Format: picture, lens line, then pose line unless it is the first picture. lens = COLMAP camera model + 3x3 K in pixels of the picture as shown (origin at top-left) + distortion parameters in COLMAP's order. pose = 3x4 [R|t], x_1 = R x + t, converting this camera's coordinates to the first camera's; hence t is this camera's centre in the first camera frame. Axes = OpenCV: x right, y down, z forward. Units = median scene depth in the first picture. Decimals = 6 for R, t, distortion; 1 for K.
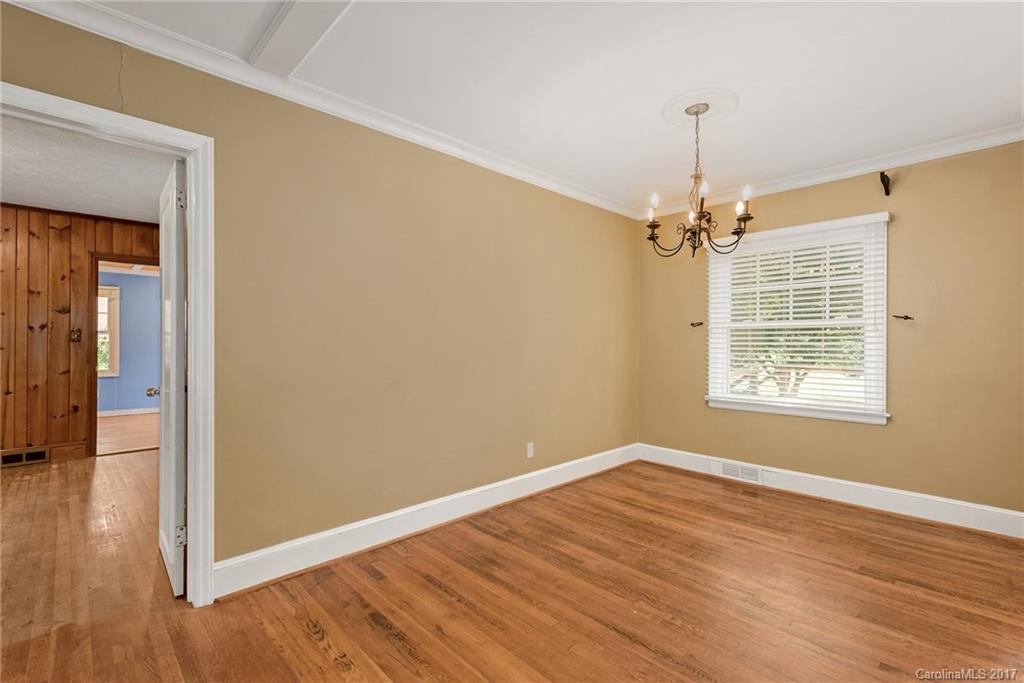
lens RADIAL K [[456.5, 0, 519.1], [0, 456.5, 344.1], [0, 0, 1]] dist [0.015803, -0.001731]
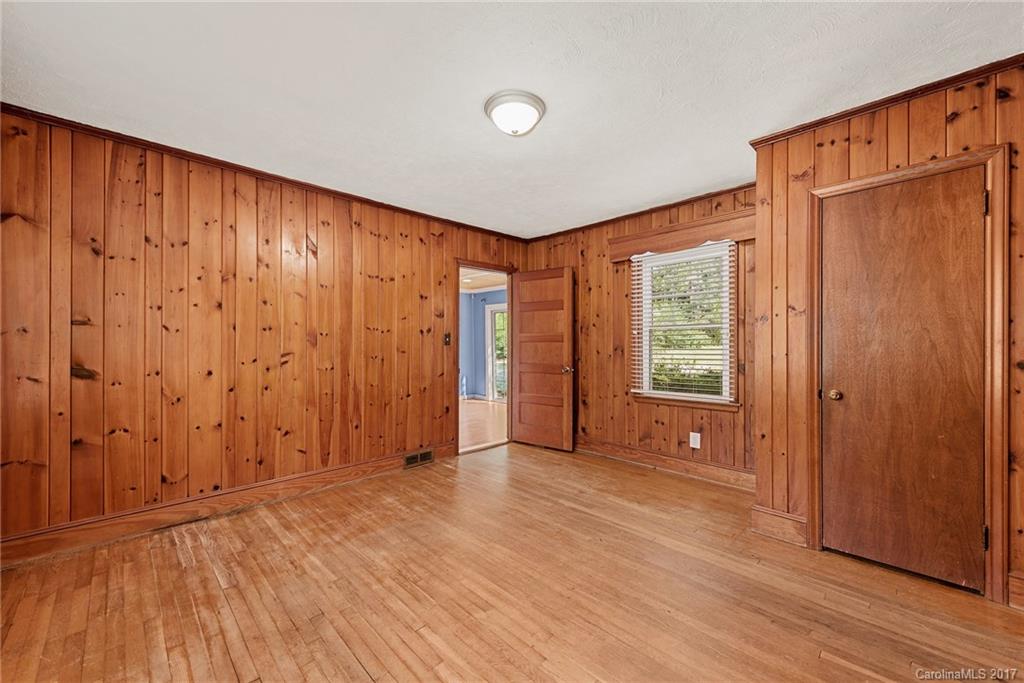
lens RADIAL K [[399.0, 0, 513.9], [0, 399.0, 341.4], [0, 0, 1]] dist [0.009608, -0.000801]
pose [[0.999930, -0.002692, 0.011525, -0.883061], [0.002679, 0.999996, 0.001160, -0.014656], [-0.011528, -0.001129, 0.999933, 0.115893]]
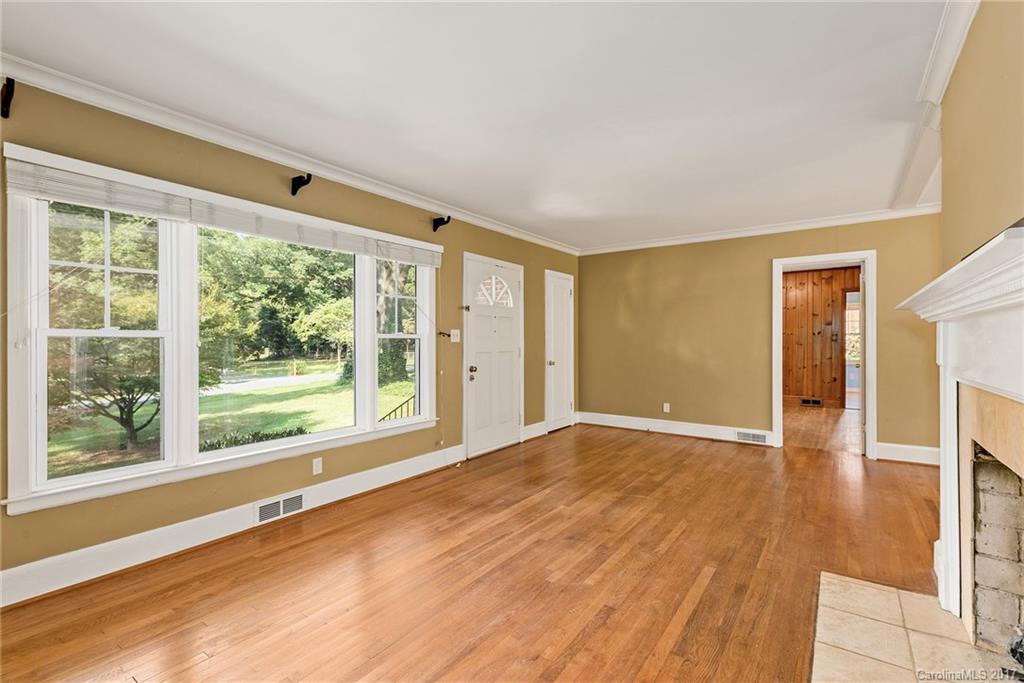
lens RADIAL K [[456.5, 0, 520.0], [0, 456.5, 343.0], [0, 0, 1]] dist [0.015803, -0.001731]
pose [[0.178291, 0.000912, -0.983977, 0.577632], [0.002622, 0.999996, 0.001402, -0.003807], [0.983974, -0.002830, 0.178288, -0.513818]]
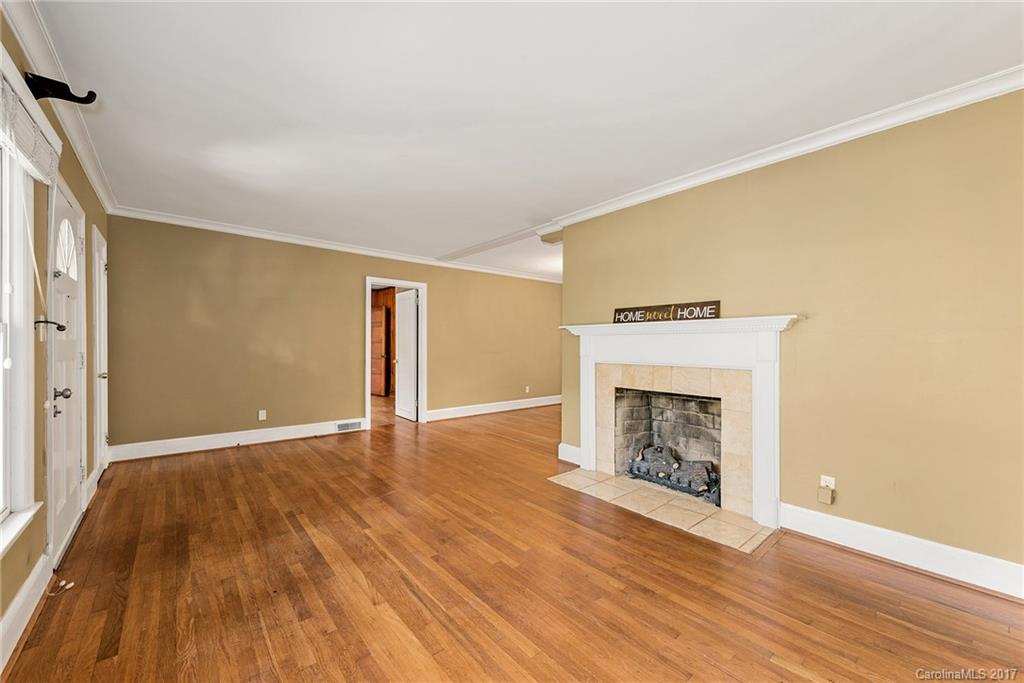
lens RADIAL K [[399.0, 0, 518.8], [0, 399.0, 346.6], [0, 0, 1]] dist [0.009608, -0.000801]
pose [[0.997644, 0.002955, -0.068541, 0.097598], [-0.002702, 0.999989, 0.003783, -0.001804], [0.068552, -0.003589, 0.997641, -0.879732]]
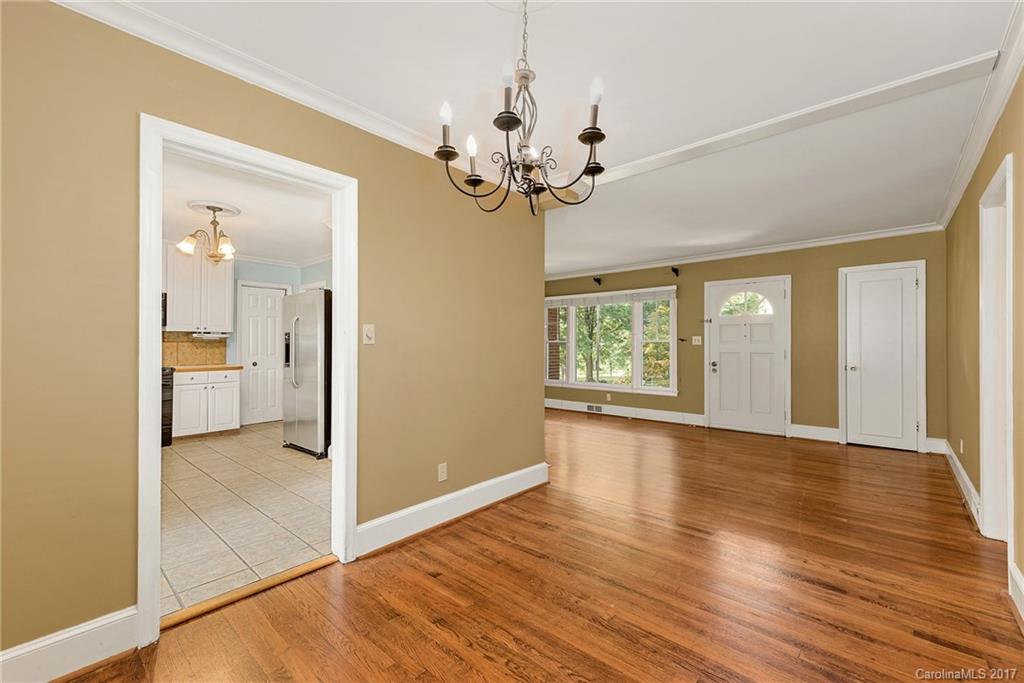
lens RADIAL K [[424.5, 0, 521.1], [0, 424.5, 343.3], [0, 0, 1]] dist [0.033033, 0.000036]
pose [[-0.996516, 0.001246, -0.083393, 0.249446], [0.001408, 0.999997, -0.001878, -0.007335], [0.083390, -0.001988, -0.996515, 0.904838]]
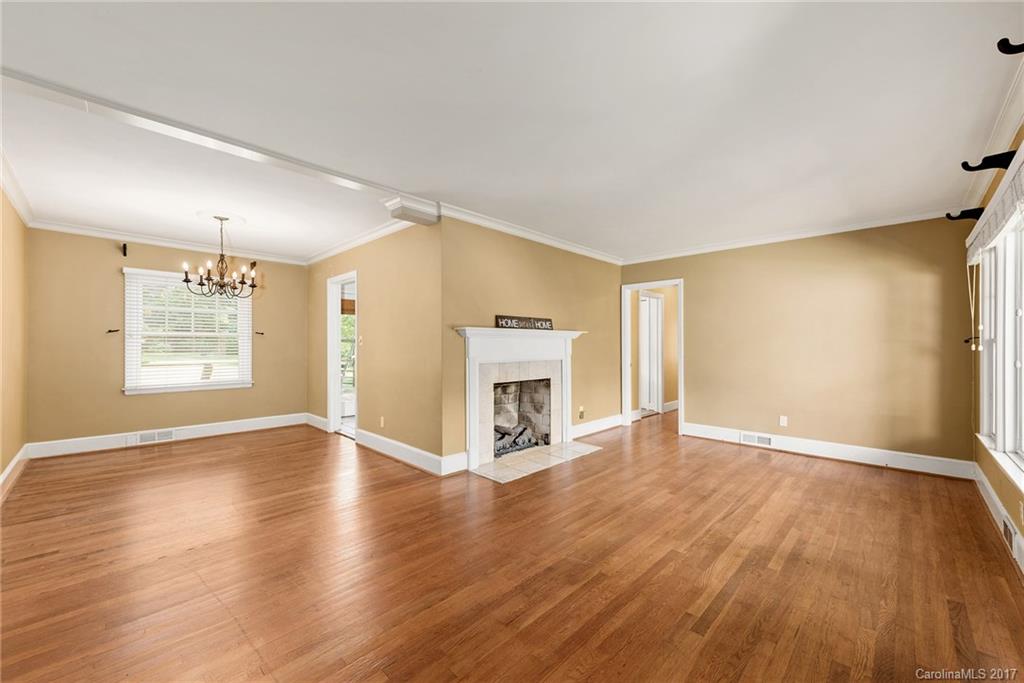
lens RADIAL K [[399.0, 0, 517.6], [0, 399.0, 343.4], [0, 0, 1]] dist [0.009608, -0.000801]
pose [[-0.025966, 0.000950, 0.999662, -0.704335], [-0.000919, 0.999999, -0.000974, -0.008971], [-0.999662, -0.000944, -0.025965, -0.072854]]
